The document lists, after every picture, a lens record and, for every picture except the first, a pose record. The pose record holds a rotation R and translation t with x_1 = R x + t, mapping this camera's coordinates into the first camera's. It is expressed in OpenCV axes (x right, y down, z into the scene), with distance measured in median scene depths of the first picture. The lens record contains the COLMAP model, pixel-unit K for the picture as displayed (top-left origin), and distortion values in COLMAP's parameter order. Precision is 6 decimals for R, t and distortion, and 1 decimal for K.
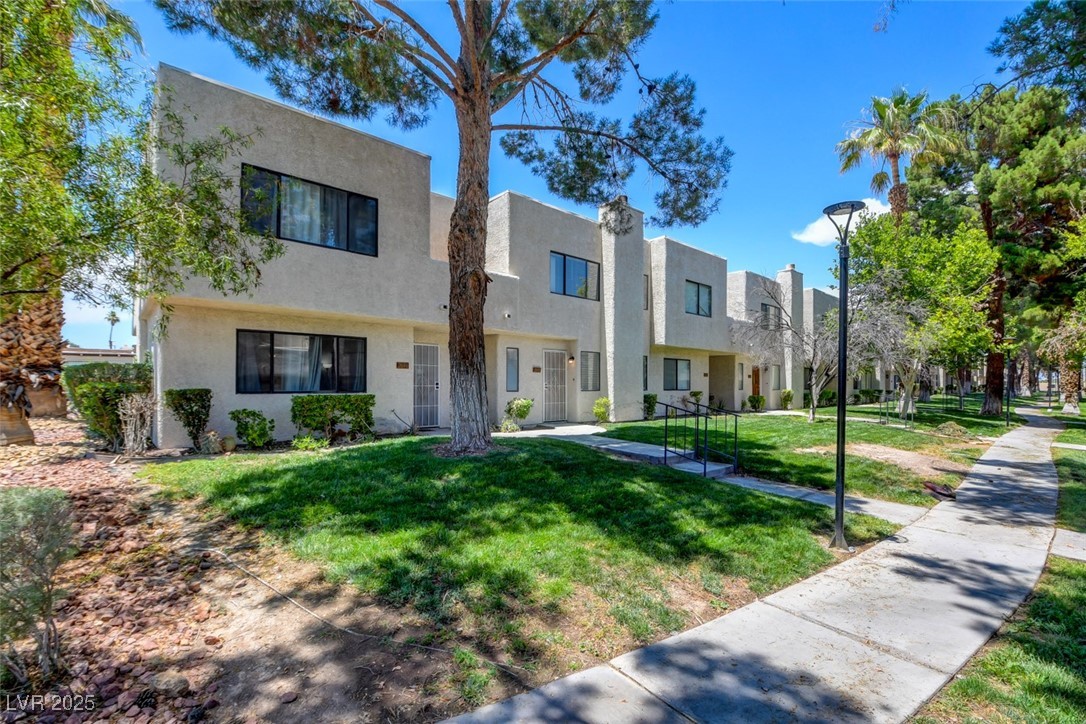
lens RADIAL K [[474.8, 0, 542.5], [0, 474.8, 368.4], [0, 0, 1]] dist [-0.016397, -0.003222]
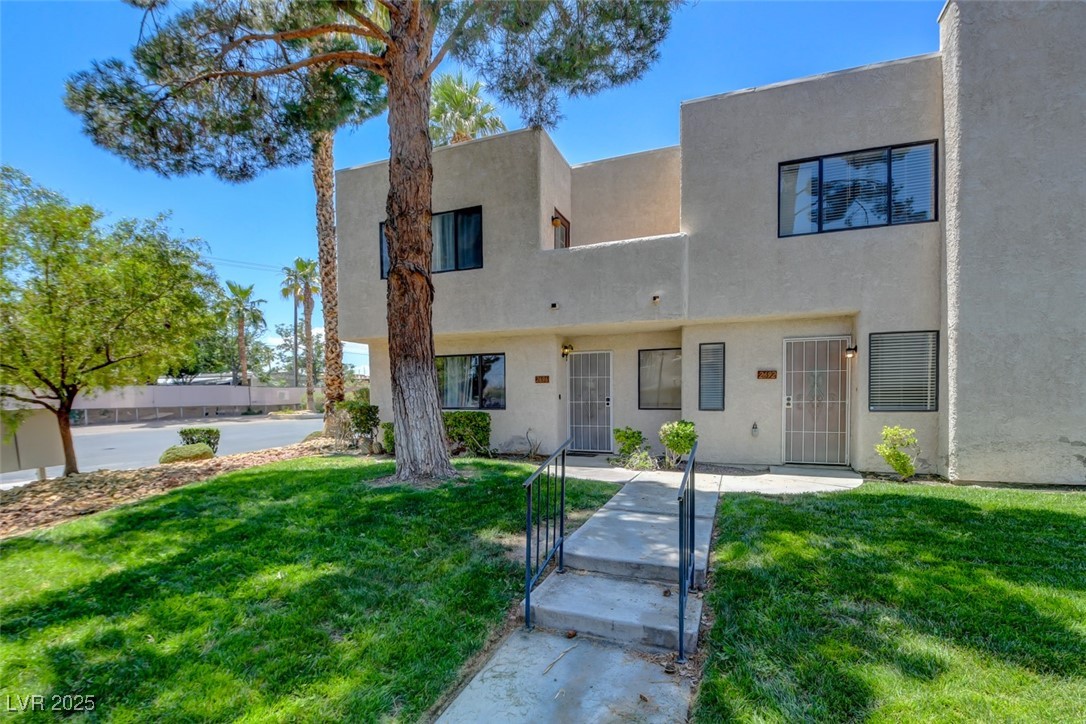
lens RADIAL K [[474.8, 0, 541.7], [0, 474.8, 407.5], [0, 0, 1]] dist [-0.016397, -0.003222]
pose [[0.440378, 0.009934, -0.897757, 0.519793], [0.040142, 0.998721, 0.030742, 0.019566], [0.896914, -0.049576, 0.439416, 0.618413]]
